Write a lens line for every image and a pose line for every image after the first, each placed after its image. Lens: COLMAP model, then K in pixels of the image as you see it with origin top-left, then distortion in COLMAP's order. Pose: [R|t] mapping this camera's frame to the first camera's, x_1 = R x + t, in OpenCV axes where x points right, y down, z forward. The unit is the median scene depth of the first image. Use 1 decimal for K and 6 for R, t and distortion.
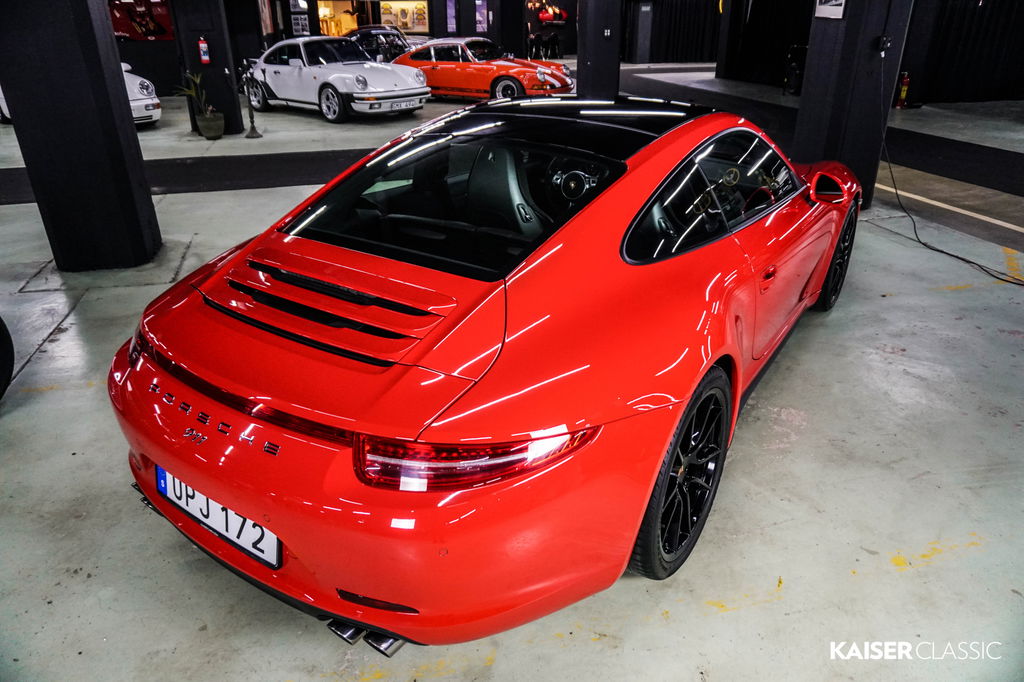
lens RADIAL K [[681.7, 0, 511.6], [0, 681.7, 336.4], [0, 0, 1]] dist [-0.049941, 0.033990]
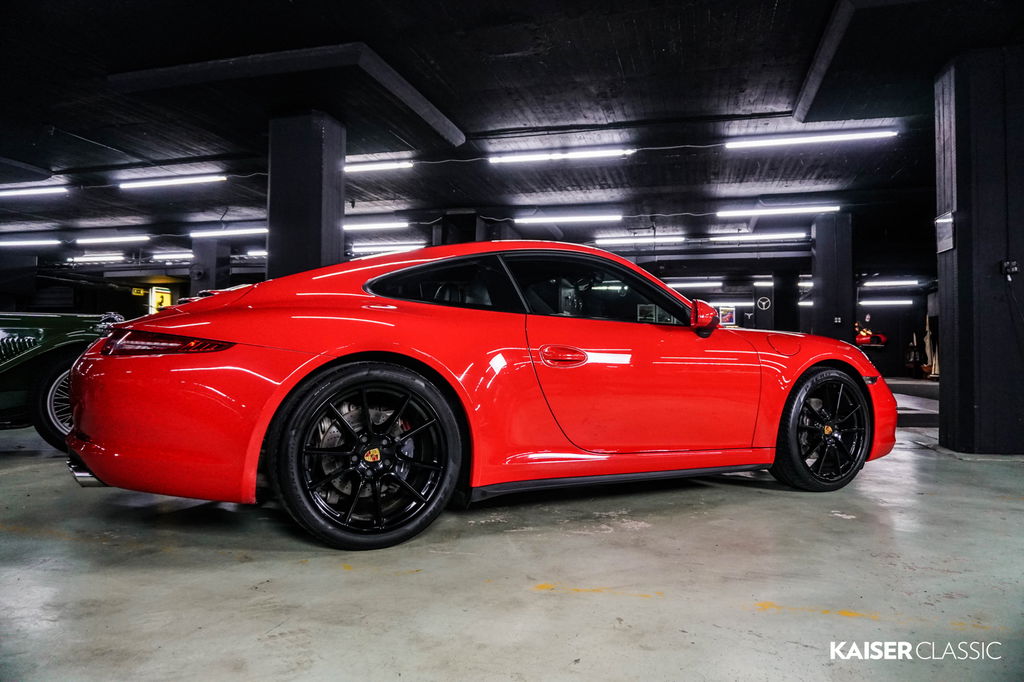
lens RADIAL K [[683.1, 0, 512.7], [0, 683.1, 333.2], [0, 0, 1]] dist [-0.050659, 0.031930]
pose [[0.875264, -0.003774, -0.483630, 0.208785], [-0.221265, 0.886060, -0.407356, 0.088100], [0.430063, 0.463554, 0.774702, 0.018471]]
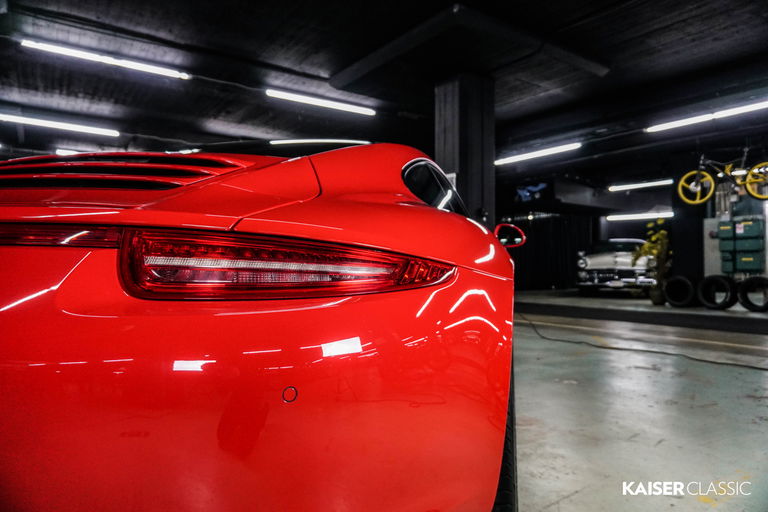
lens RADIAL K [[512.9, 0, 384.7], [0, 512.9, 254.7], [0, 0, 1]] dist [-0.050819, 0.025240]
pose [[0.937936, 0.022366, 0.346085, -0.024260], [0.136603, 0.893420, -0.427949, 0.056182], [-0.318771, 0.448665, 0.834916, 0.079836]]
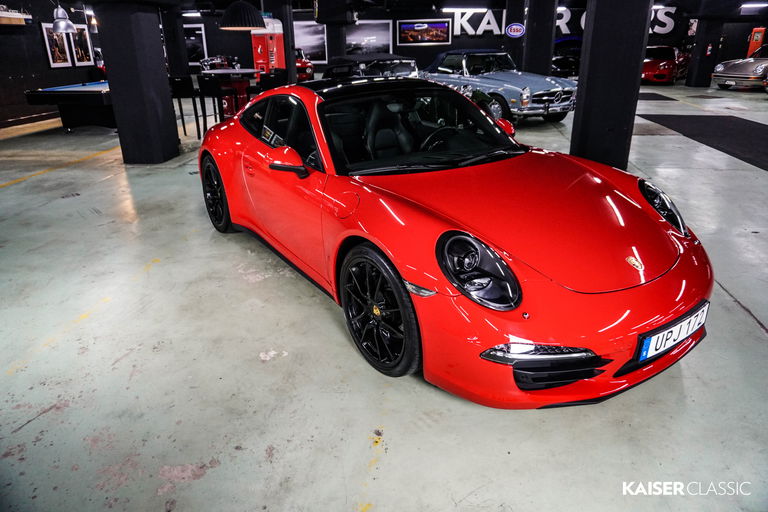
lens RADIAL K [[512.3, 0, 384.5], [0, 512.3, 250.2], [0, 0, 1]] dist [-0.050659, 0.031930]
pose [[-0.379489, 0.364374, -0.850423, 0.374674], [-0.381478, 0.775786, 0.502624, -0.188732], [0.842889, 0.515158, -0.155402, 0.405376]]
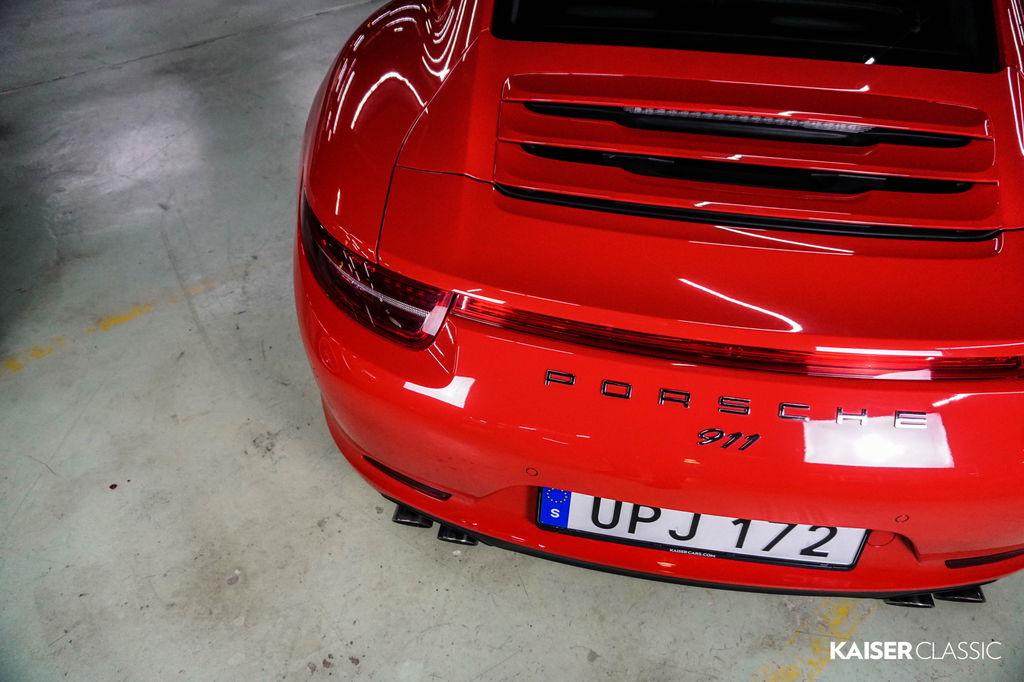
lens RADIAL K [[681.7, 0, 511.6], [0, 681.7, 336.4], [0, 0, 1]] dist [-0.049941, 0.033990]
pose [[0.903347, -0.286717, 0.318995, -0.126202], [0.171682, 0.923266, 0.343666, -0.025790], [-0.393052, -0.255684, 0.883253, 0.092969]]
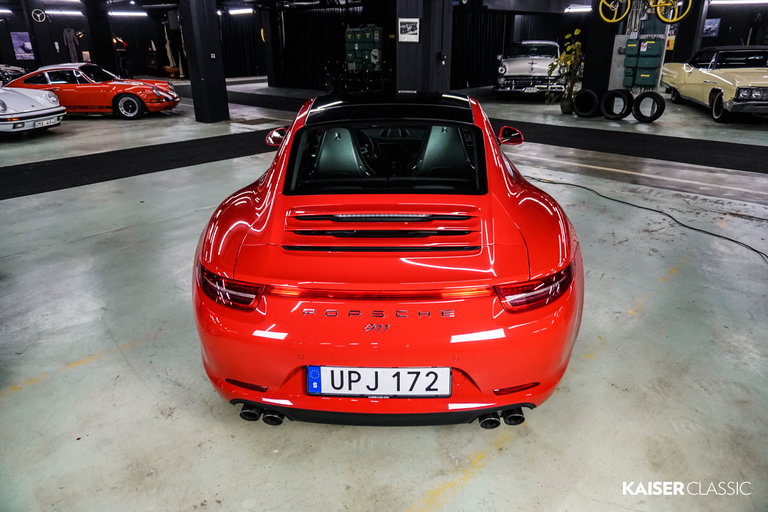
lens RADIAL K [[521.9, 0, 385.1], [0, 521.9, 251.2], [0, 0, 1]] dist [-0.048387, 0.033504]
pose [[0.846131, -0.202437, 0.493033, -0.152840], [0.232278, 0.972649, 0.000735, -0.000896], [-0.479697, 0.113899, 0.870010, 0.003546]]
